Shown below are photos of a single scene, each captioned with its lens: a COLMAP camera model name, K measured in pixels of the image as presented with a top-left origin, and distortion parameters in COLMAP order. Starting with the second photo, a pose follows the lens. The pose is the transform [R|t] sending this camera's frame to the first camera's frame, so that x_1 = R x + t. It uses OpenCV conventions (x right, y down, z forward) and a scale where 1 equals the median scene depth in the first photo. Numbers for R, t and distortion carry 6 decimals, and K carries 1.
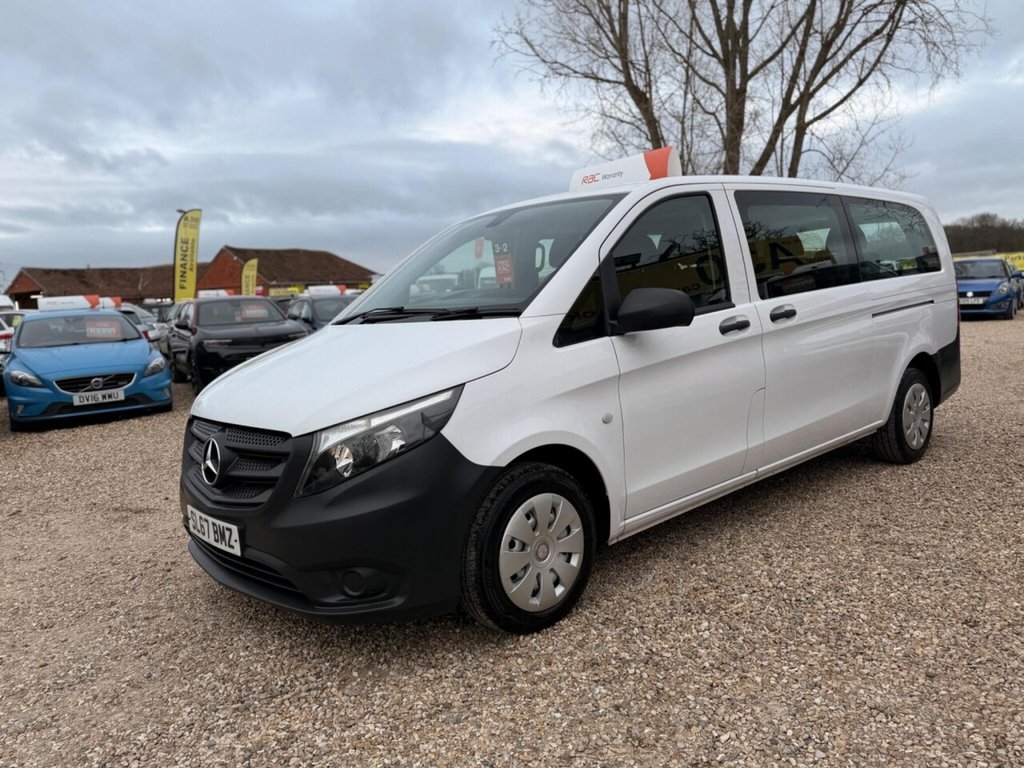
lens RADIAL K [[764.5, 0, 520.6], [0, 764.5, 368.7], [0, 0, 1]] dist [0.064607, -0.078051]
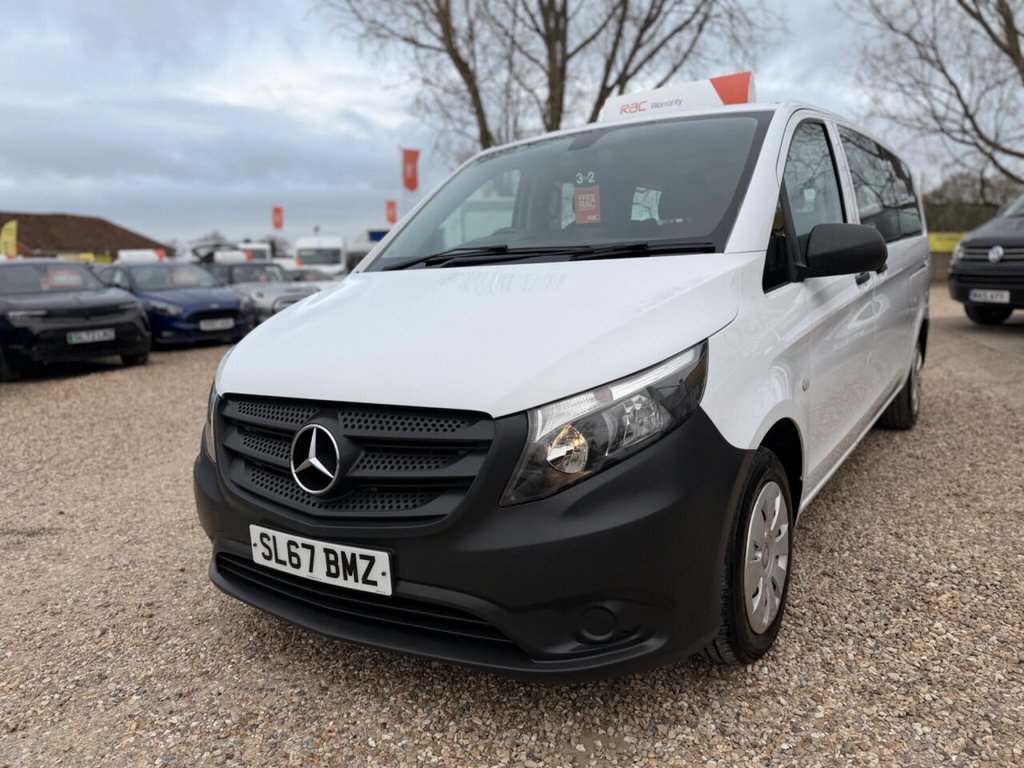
lens RADIAL K [[764.5, 0, 521.7], [0, 764.5, 381.9], [0, 0, 1]] dist [0.064607, -0.078051]
pose [[0.966056, -0.022501, 0.257350, -0.301101], [0.011457, 0.998951, 0.044333, 0.018729], [-0.258077, -0.039879, 0.965301, 0.233277]]
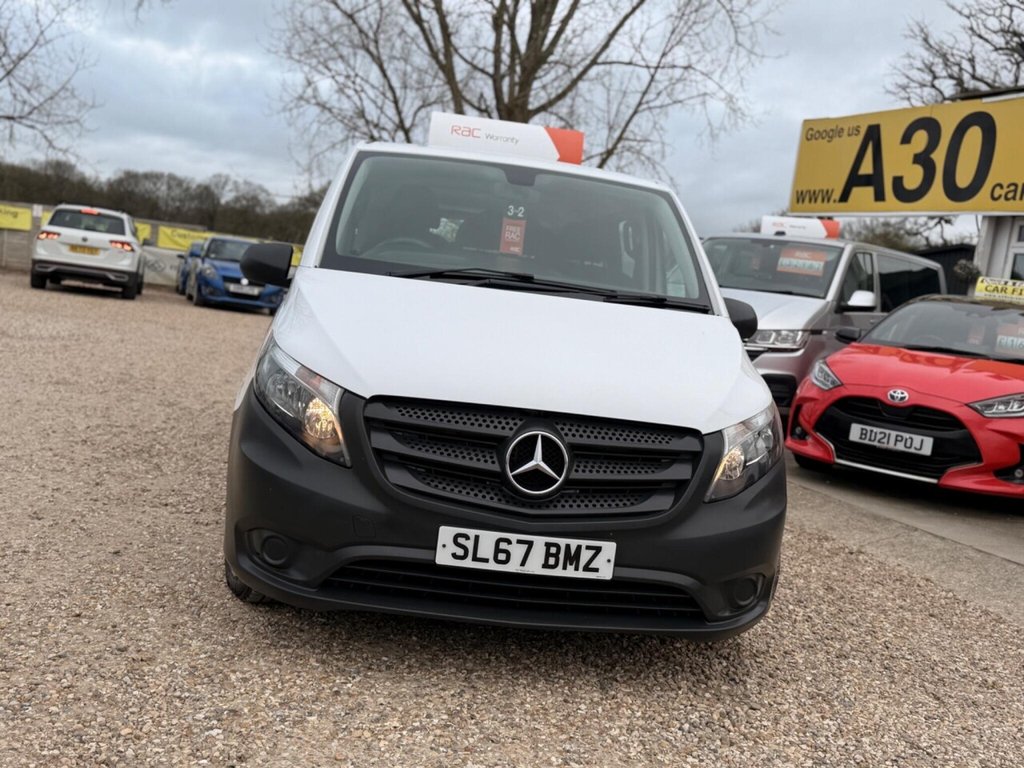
lens RADIAL K [[1067.4, 0, 520.0], [0, 1067.4, 365.8], [0, 0, 1]] dist [0.054846, 0.000000]
pose [[0.576286, 0.075008, 0.813799, -0.956462], [-0.083438, 0.995976, -0.032713, 0.046684], [-0.812978, -0.049050, 0.580225, 0.315884]]
